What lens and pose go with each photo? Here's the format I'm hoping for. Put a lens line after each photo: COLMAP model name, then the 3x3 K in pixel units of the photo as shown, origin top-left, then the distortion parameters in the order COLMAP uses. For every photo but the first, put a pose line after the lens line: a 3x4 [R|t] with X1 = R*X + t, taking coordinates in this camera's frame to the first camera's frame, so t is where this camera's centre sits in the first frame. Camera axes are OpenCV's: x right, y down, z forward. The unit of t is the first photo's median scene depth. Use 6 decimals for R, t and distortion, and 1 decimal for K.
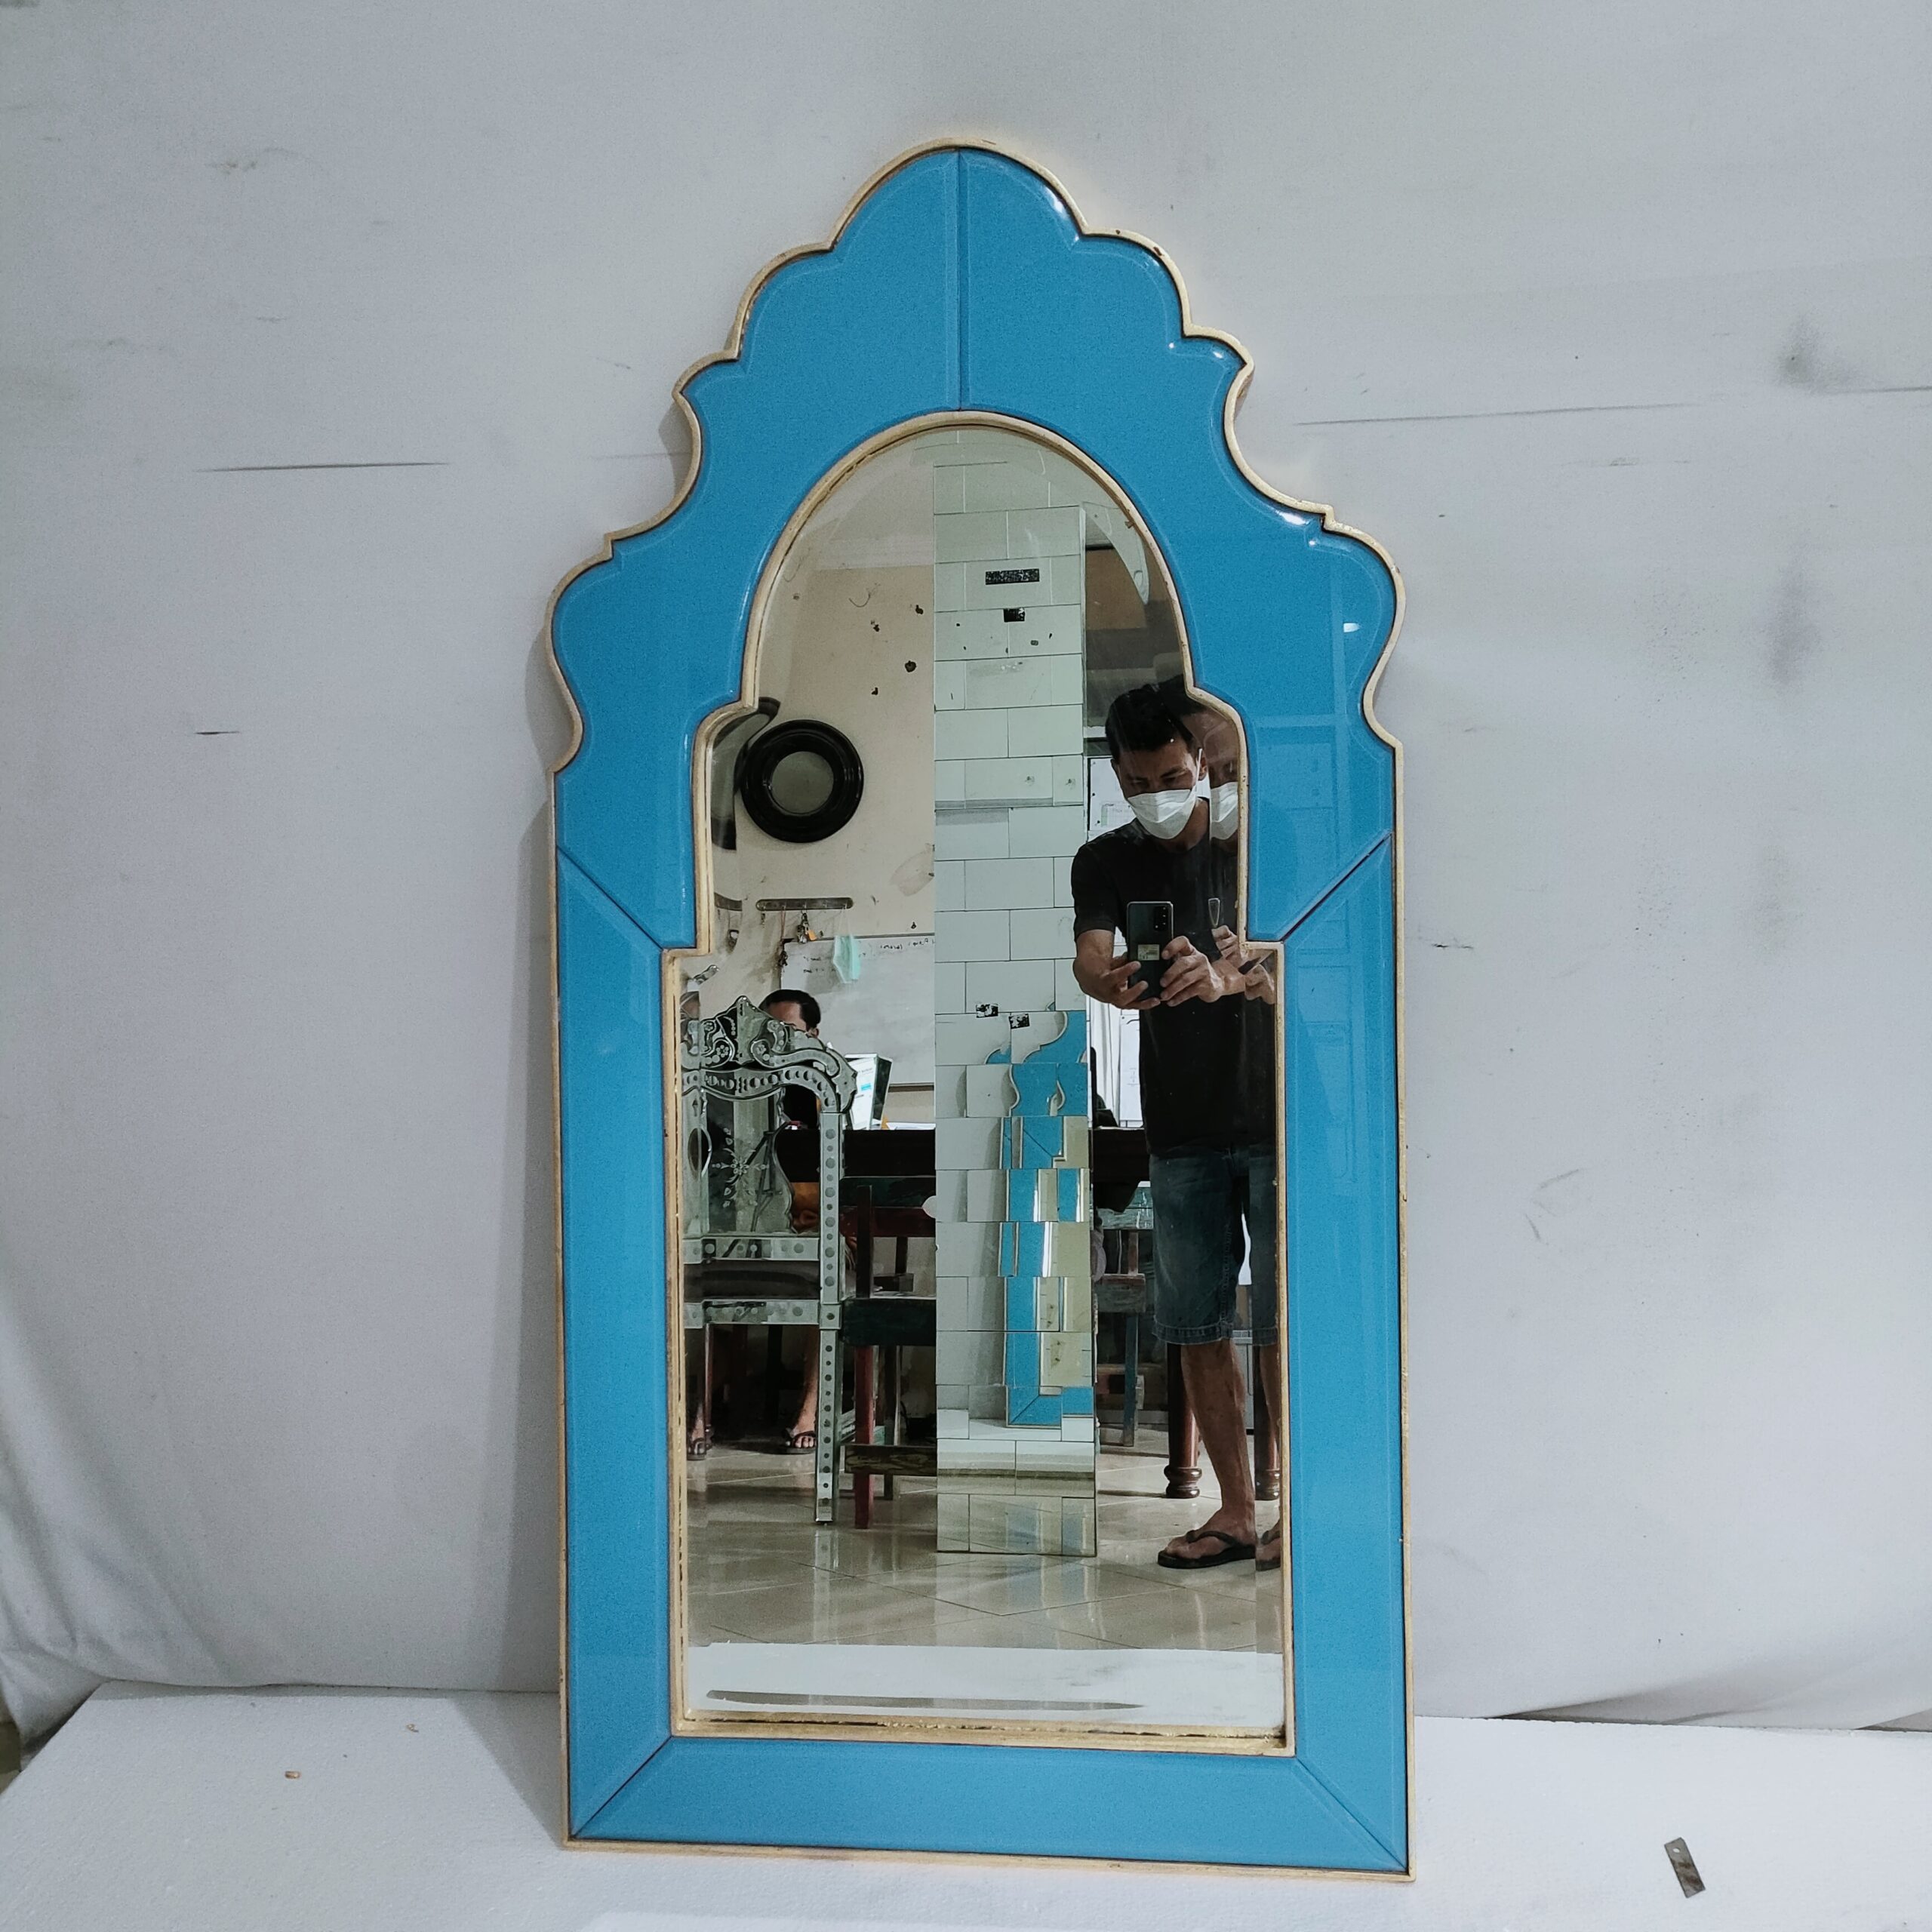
lens RADIAL K [[1887.7, 0, 952.2], [0, 1887.7, 953.0], [0, 0, 1]] dist [0.085531, -0.128170]
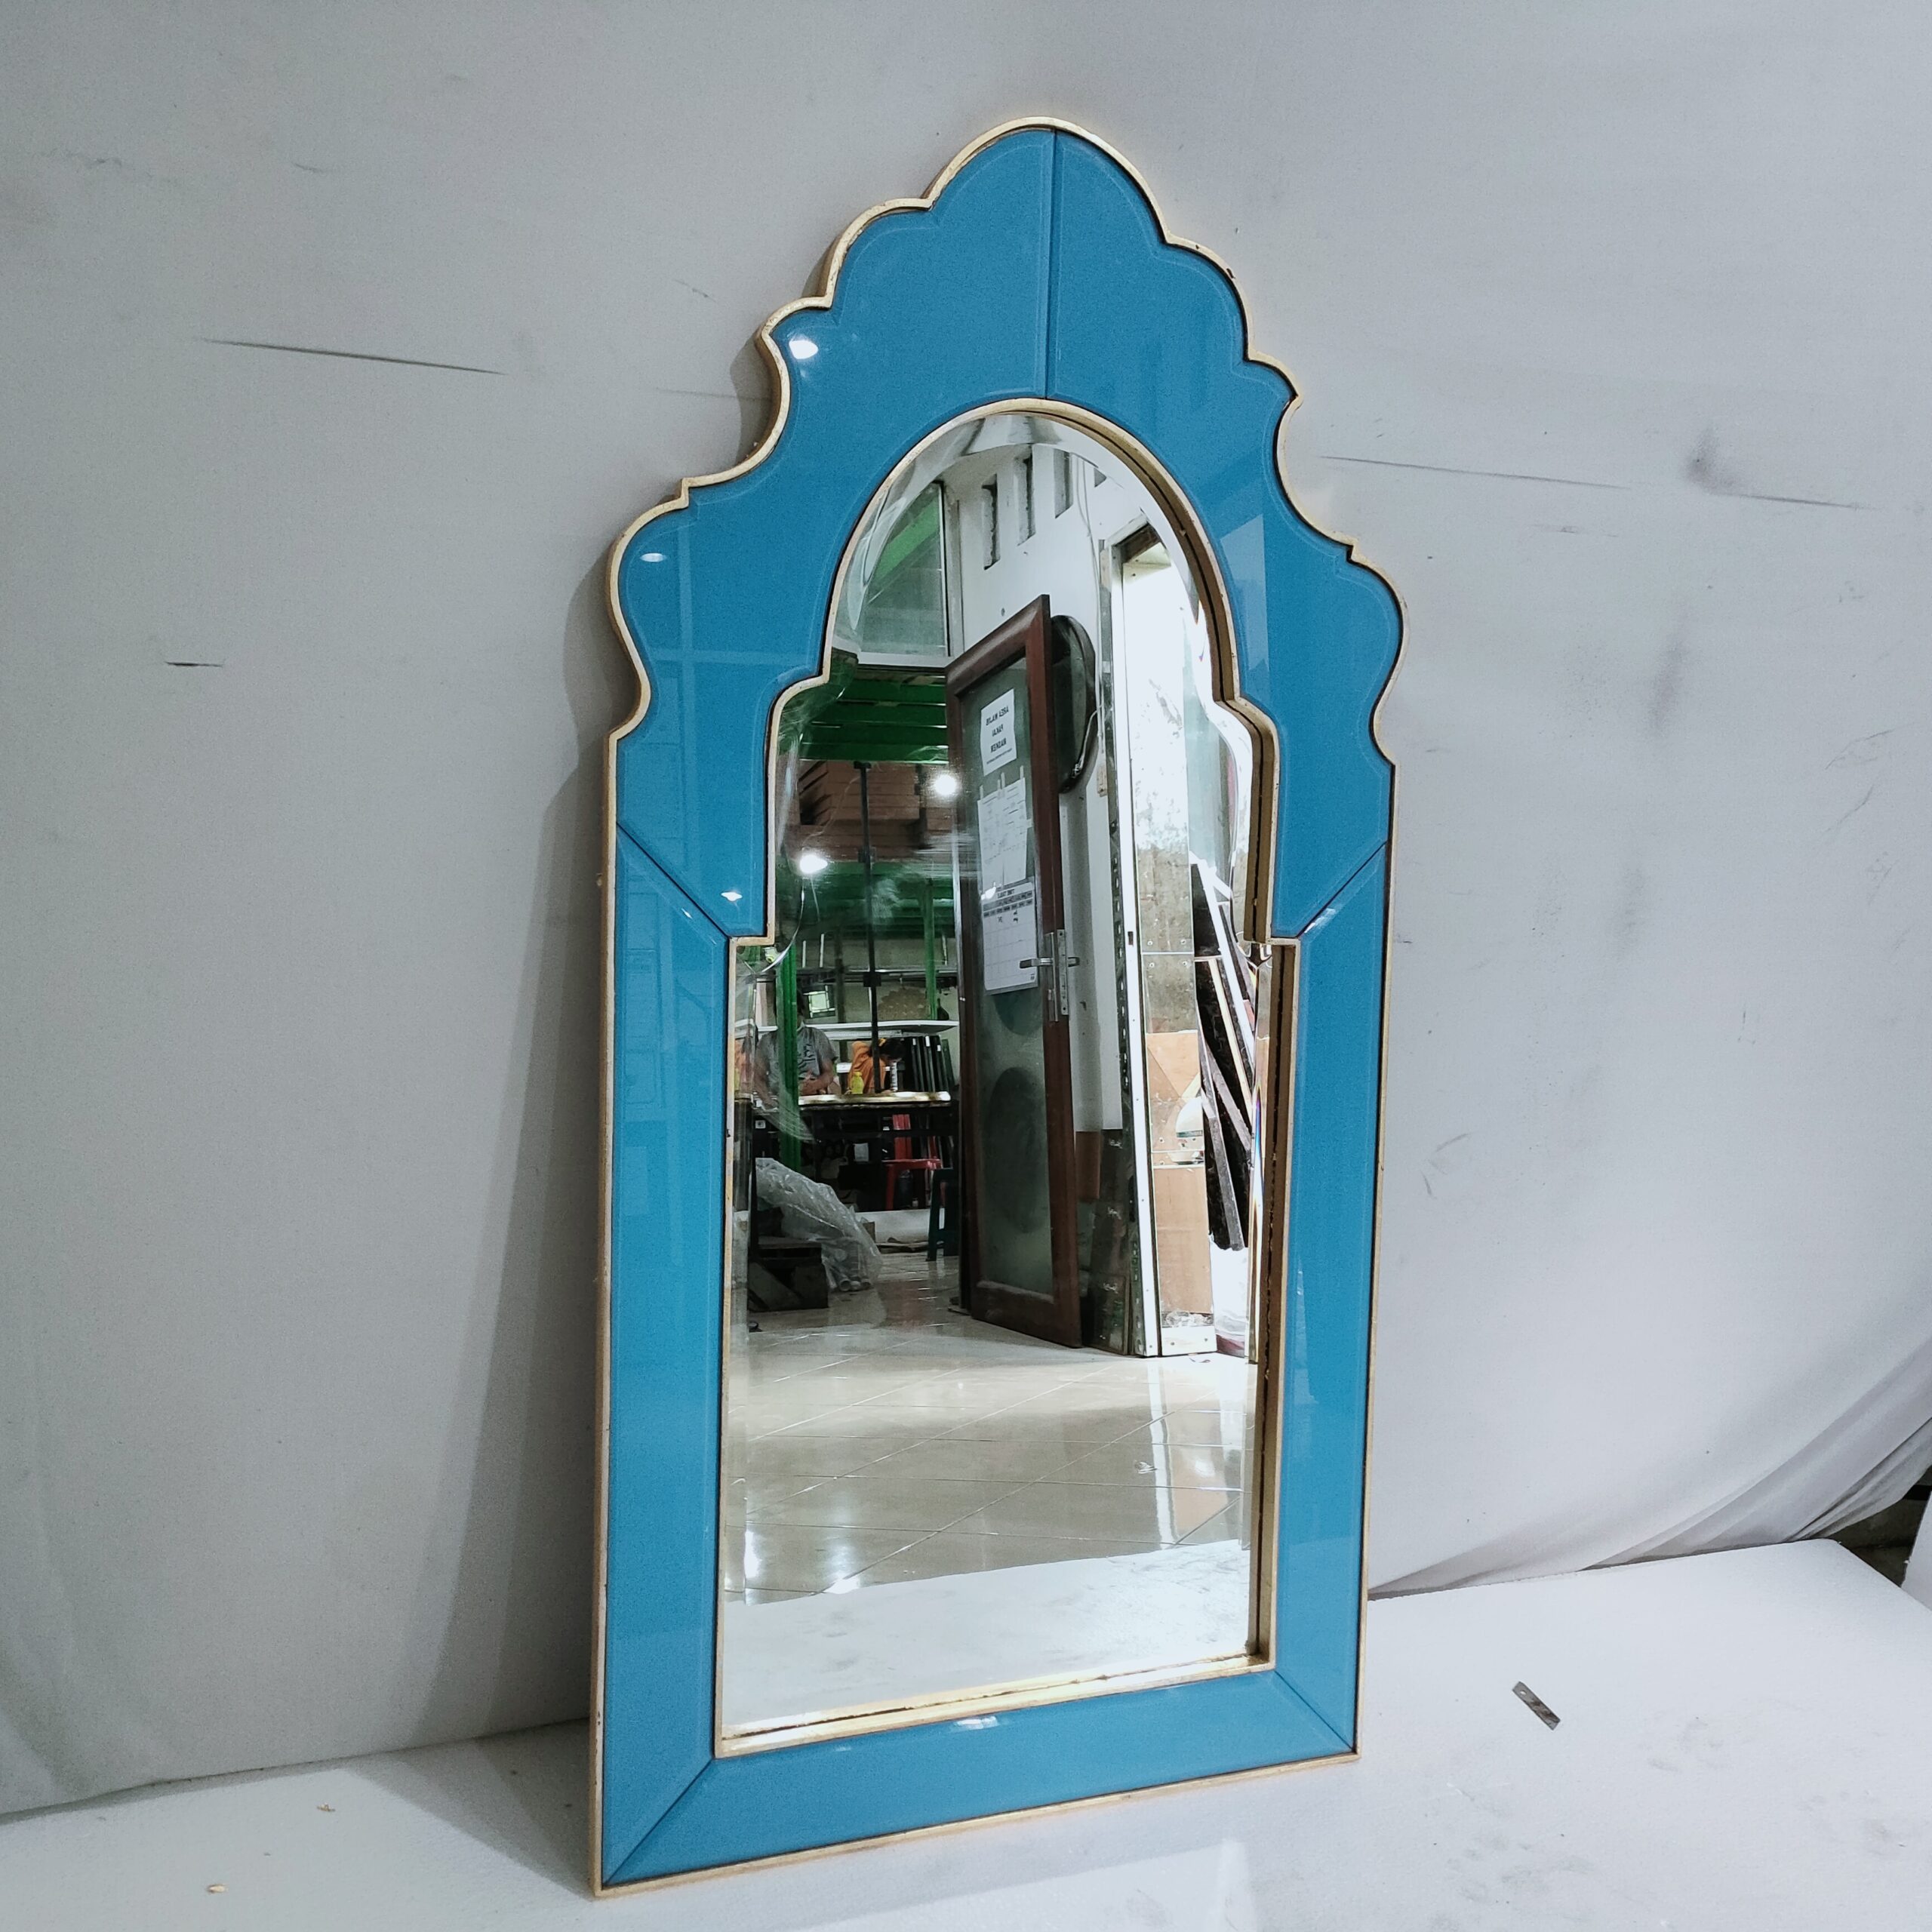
lens RADIAL K [[1922.1, 0, 966.0], [0, 1922.1, 966.0], [0, 0, 1]] dist [0.064628, -0.078221]
pose [[0.884552, 0.001199, 0.466439, -0.493094], [-0.029676, 0.998115, 0.053711, -0.042472], [-0.465496, -0.061352, 0.882921, 0.109116]]
